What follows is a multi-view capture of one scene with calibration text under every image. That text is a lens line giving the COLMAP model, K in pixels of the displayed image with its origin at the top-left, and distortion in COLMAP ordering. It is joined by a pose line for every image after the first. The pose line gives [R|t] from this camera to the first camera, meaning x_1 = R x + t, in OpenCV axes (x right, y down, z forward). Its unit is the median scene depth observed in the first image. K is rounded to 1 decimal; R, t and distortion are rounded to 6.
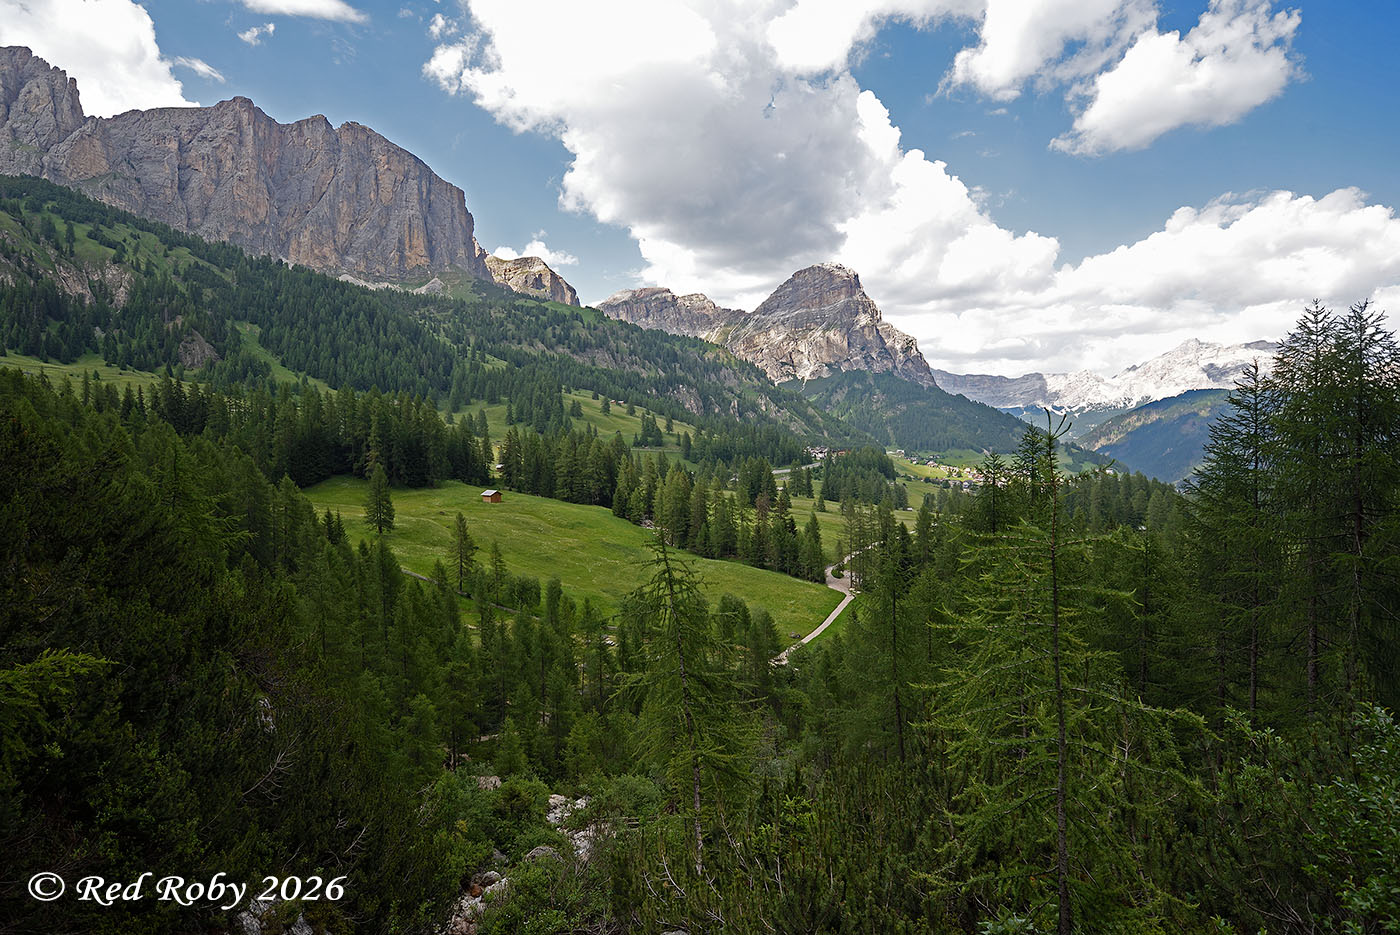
lens RADIAL K [[716.9, 0, 705.1], [0, 716.9, 459.9], [0, 0, 1]] dist [-0.058267, 0.013030]
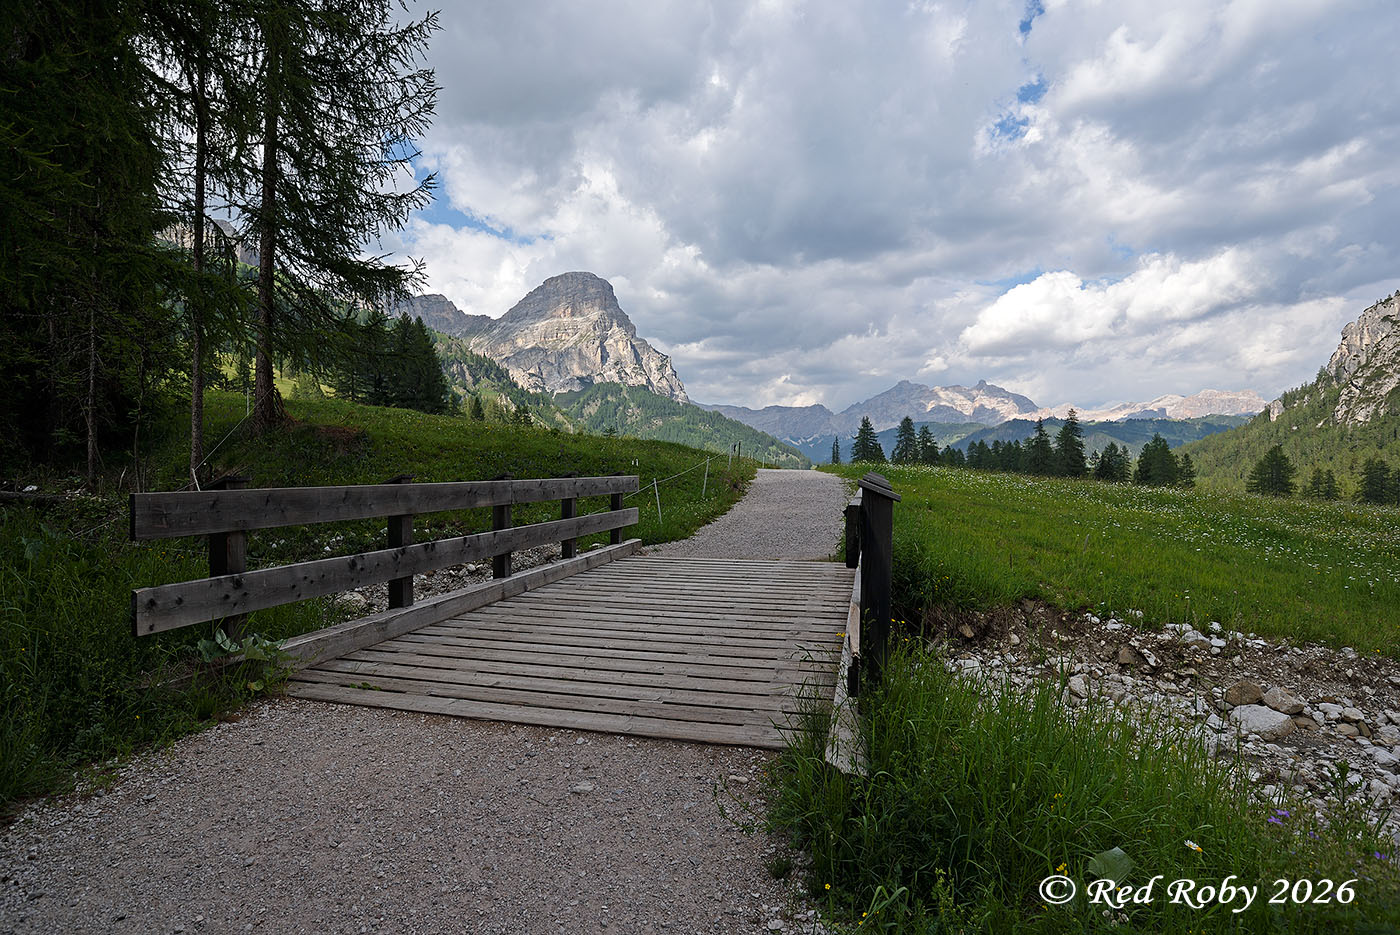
lens RADIAL K [[716.9, 0, 699.0], [0, 716.9, 468.8], [0, 0, 1]] dist [-0.058267, 0.013030]
pose [[0.943811, 0.015054, 0.330142, 0.012335], [-0.006129, 0.999588, -0.028057, 0.010540], [-0.330428, 0.024457, 0.943514, 0.069884]]
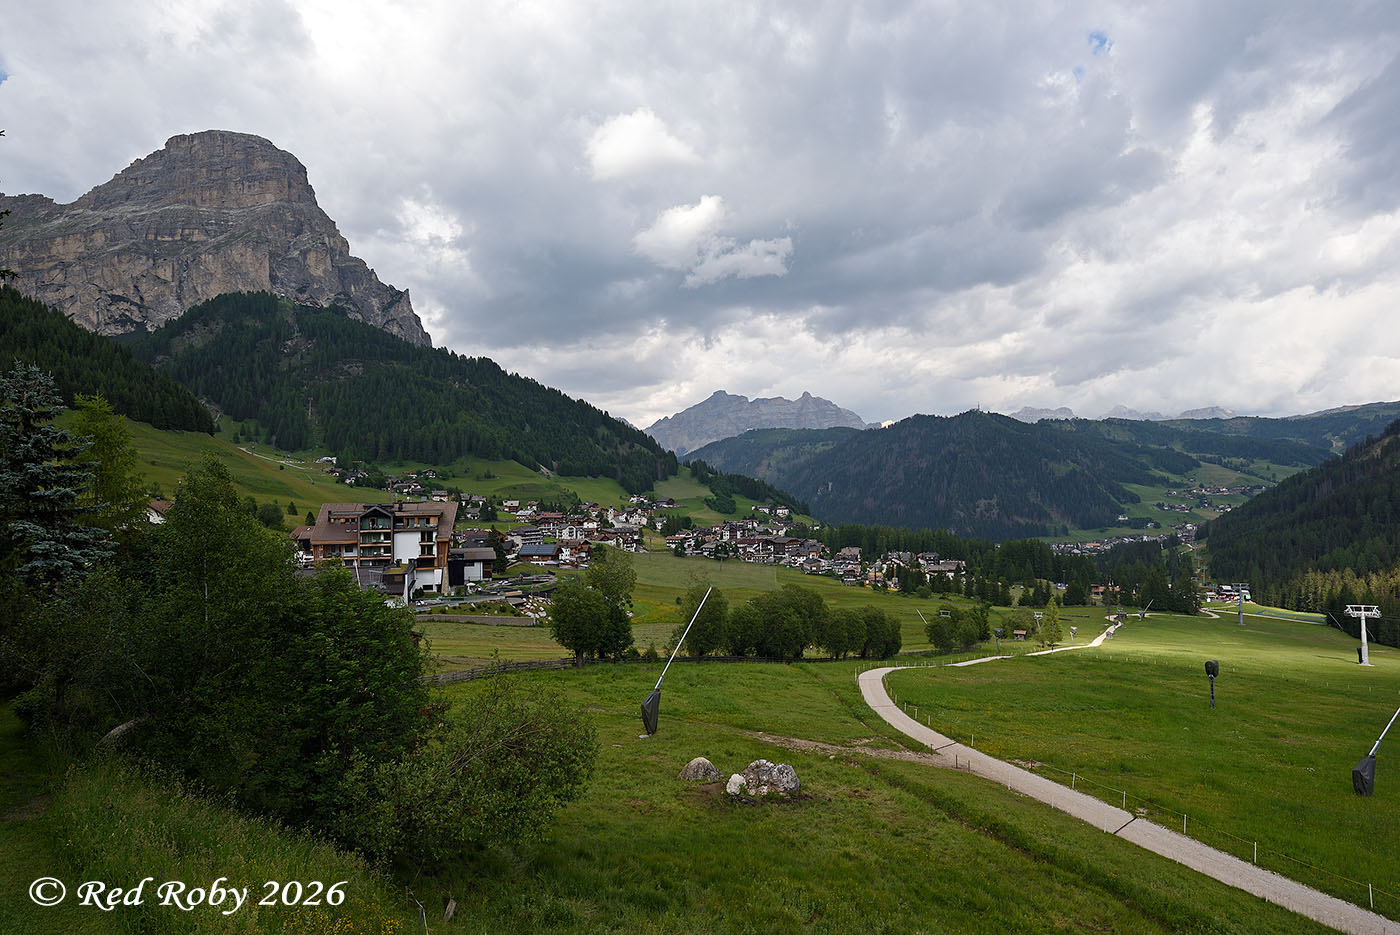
lens RADIAL K [[800.4, 0, 699.5], [0, 800.4, 460.1], [0, 0, 1]] dist [-0.008439, -0.001026]
pose [[0.818070, 0.036018, 0.573990, 0.130607], [0.008652, 0.997153, -0.074903, 0.013530], [-0.575054, 0.066242, 0.815430, 0.374363]]
